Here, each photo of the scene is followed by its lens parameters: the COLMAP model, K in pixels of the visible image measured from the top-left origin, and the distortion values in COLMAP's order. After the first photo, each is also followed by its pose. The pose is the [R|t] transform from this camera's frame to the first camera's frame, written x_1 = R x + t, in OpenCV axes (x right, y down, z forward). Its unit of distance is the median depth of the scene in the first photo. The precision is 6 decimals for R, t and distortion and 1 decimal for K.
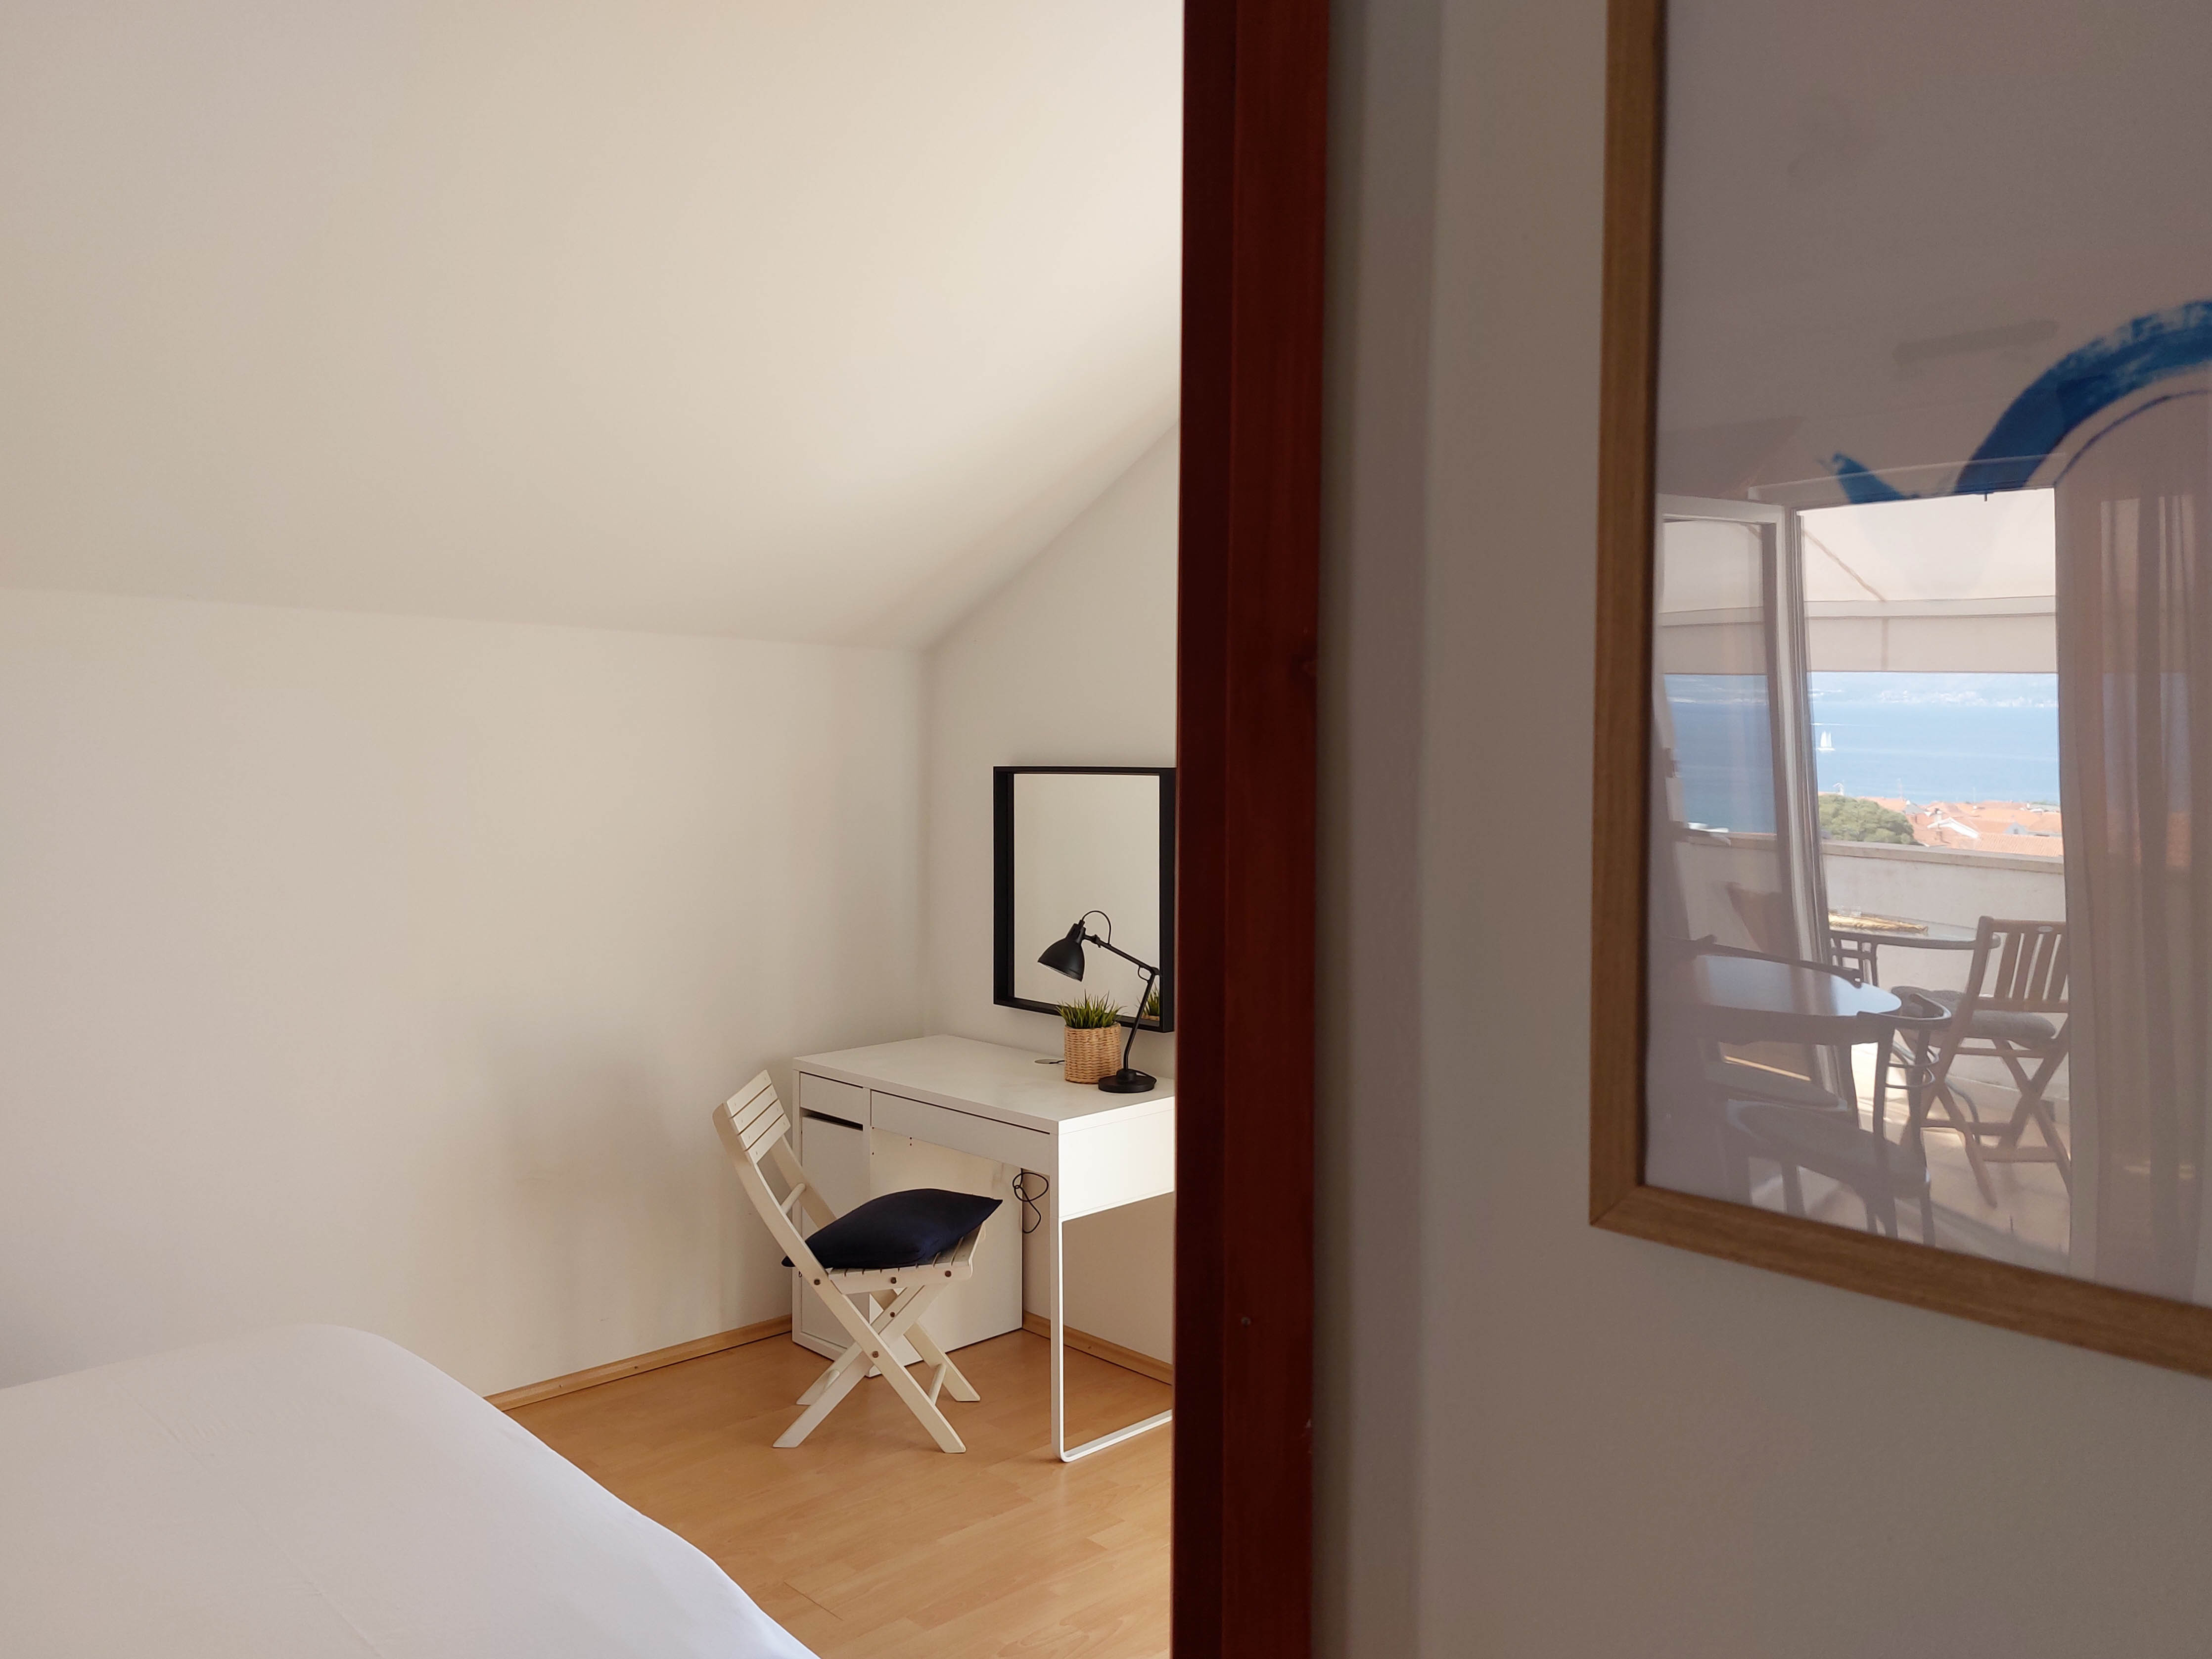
lens RADIAL K [[1579.9, 0, 1098.7], [0, 1579.9, 811.3], [0, 0, 1]] dist [0.070002, -0.105831]
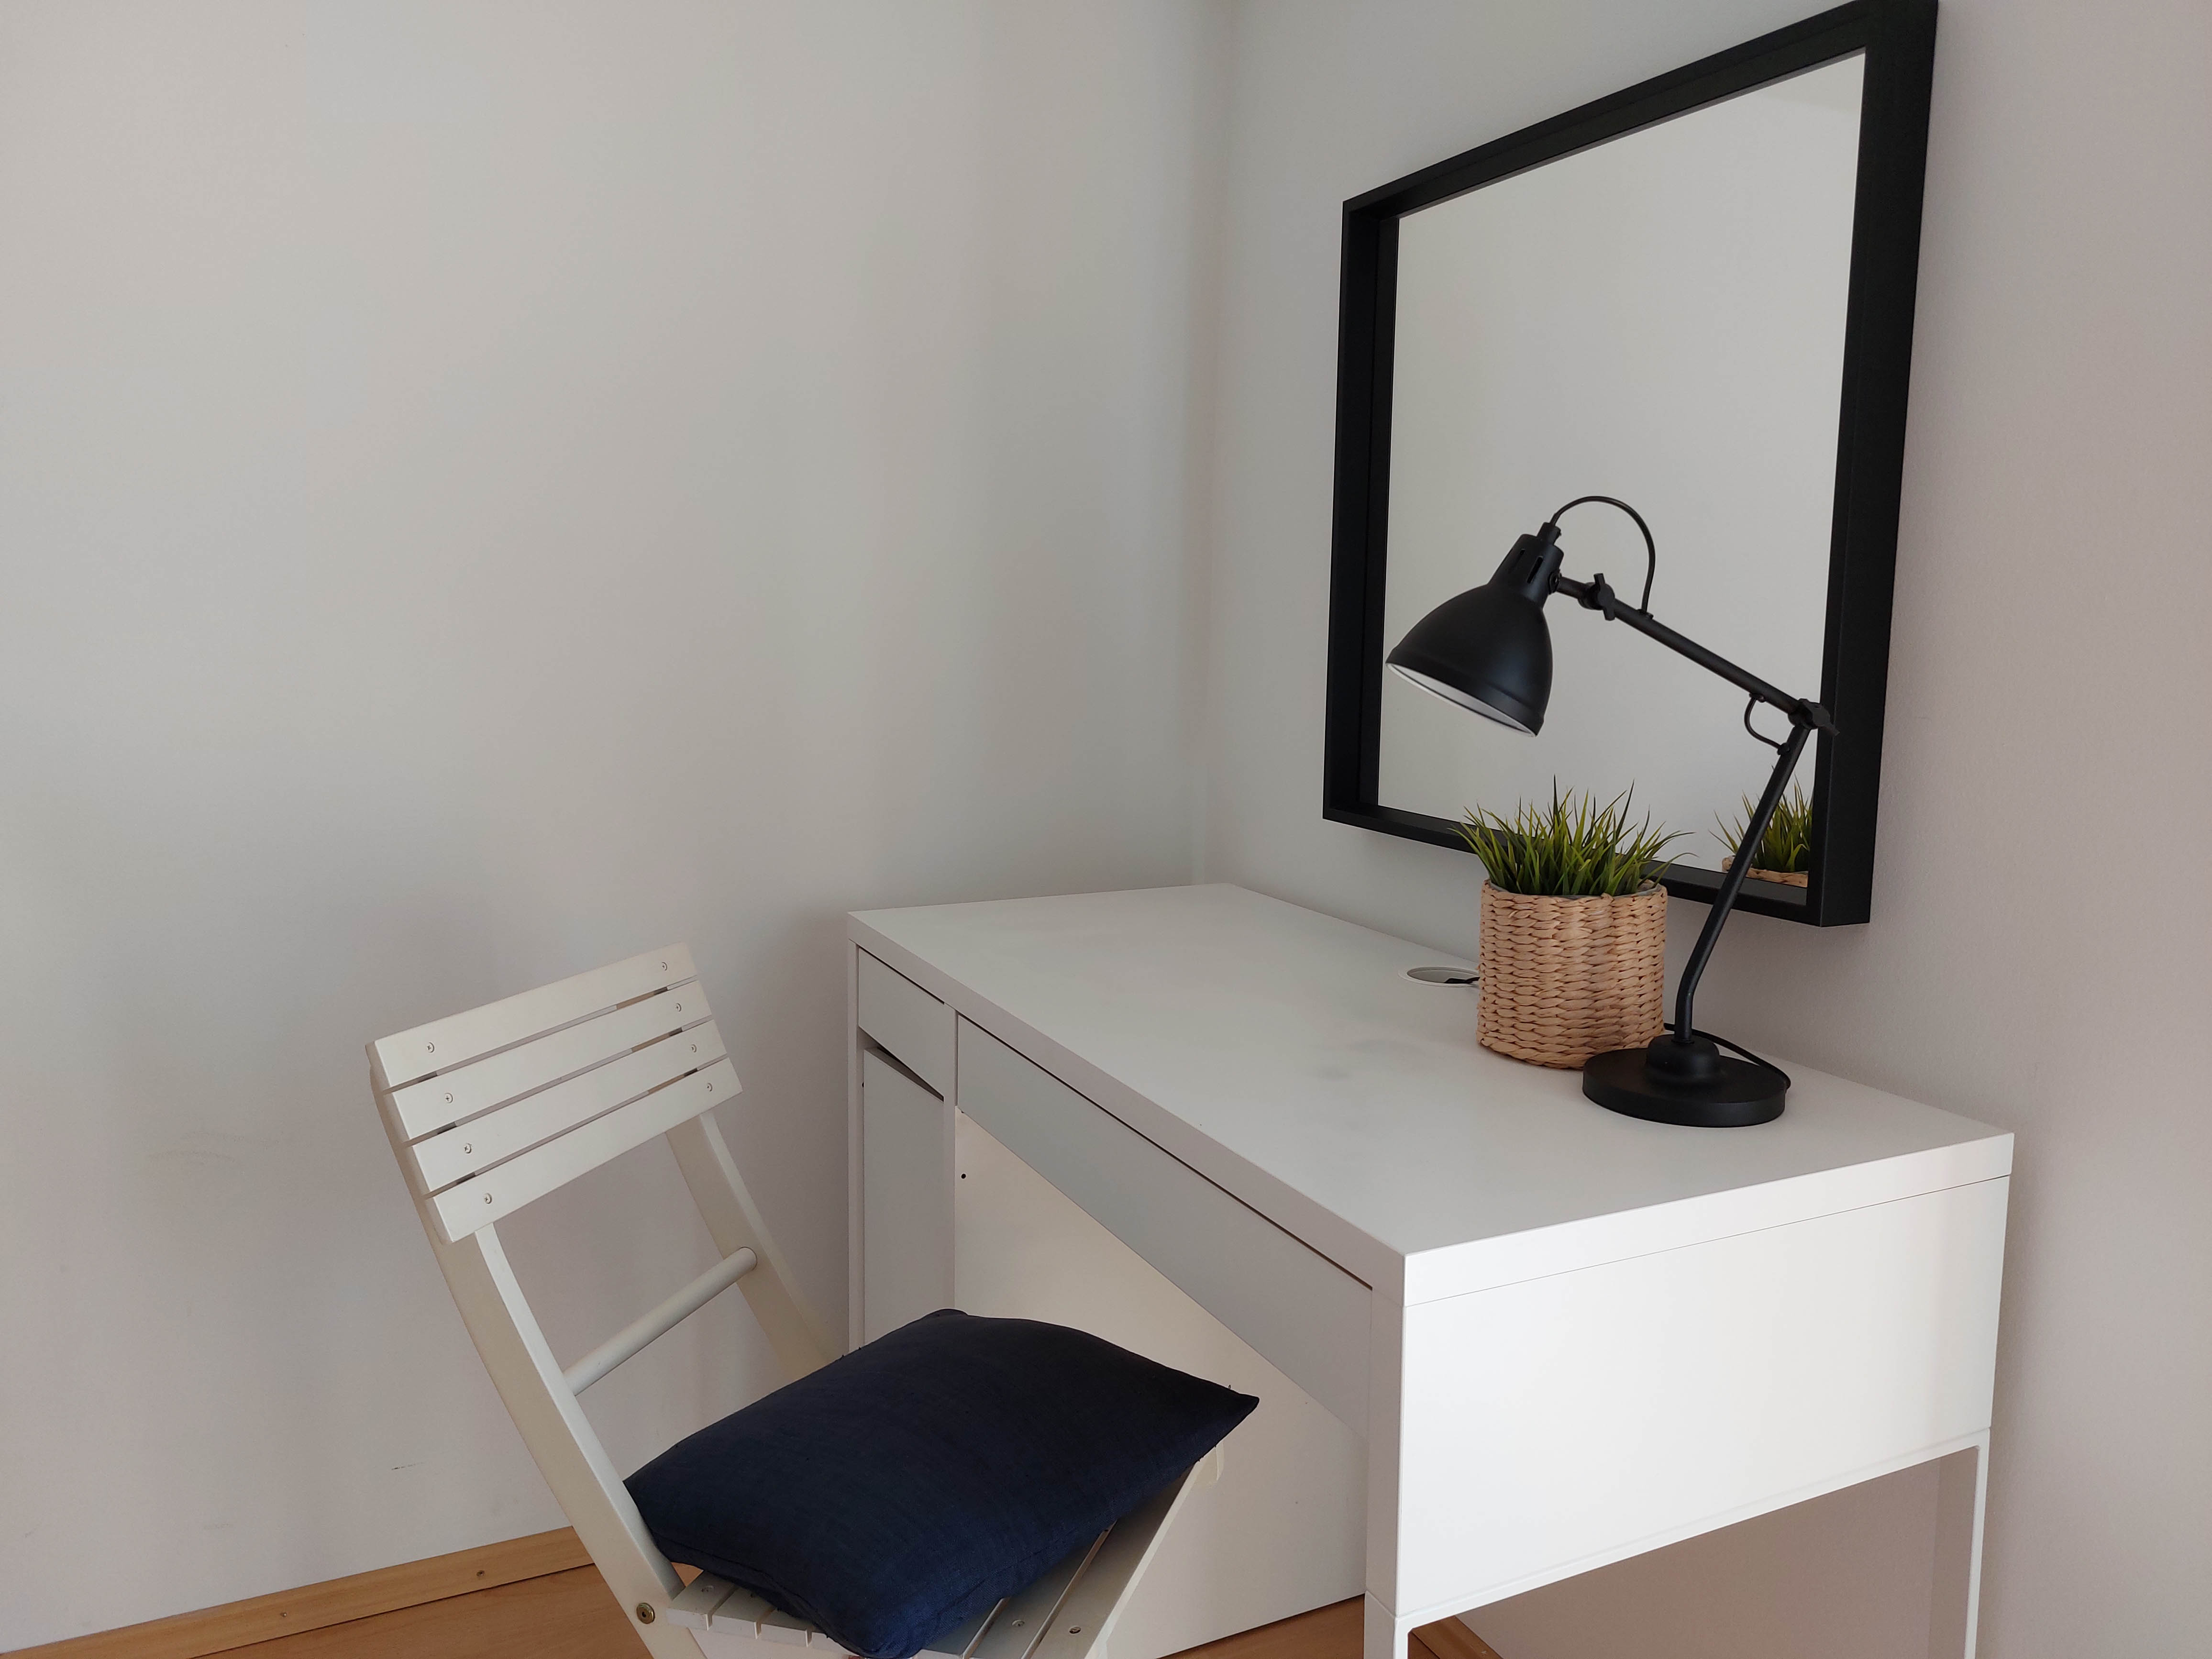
lens RADIAL K [[1579.9, 0, 1098.7], [0, 1579.9, 811.3], [0, 0, 1]] dist [0.070002, -0.105831]
pose [[0.951828, 0.050681, -0.302415, 0.001147], [-0.020750, 0.994631, 0.101379, 0.090383], [0.305930, -0.090220, 0.947770, 0.673890]]
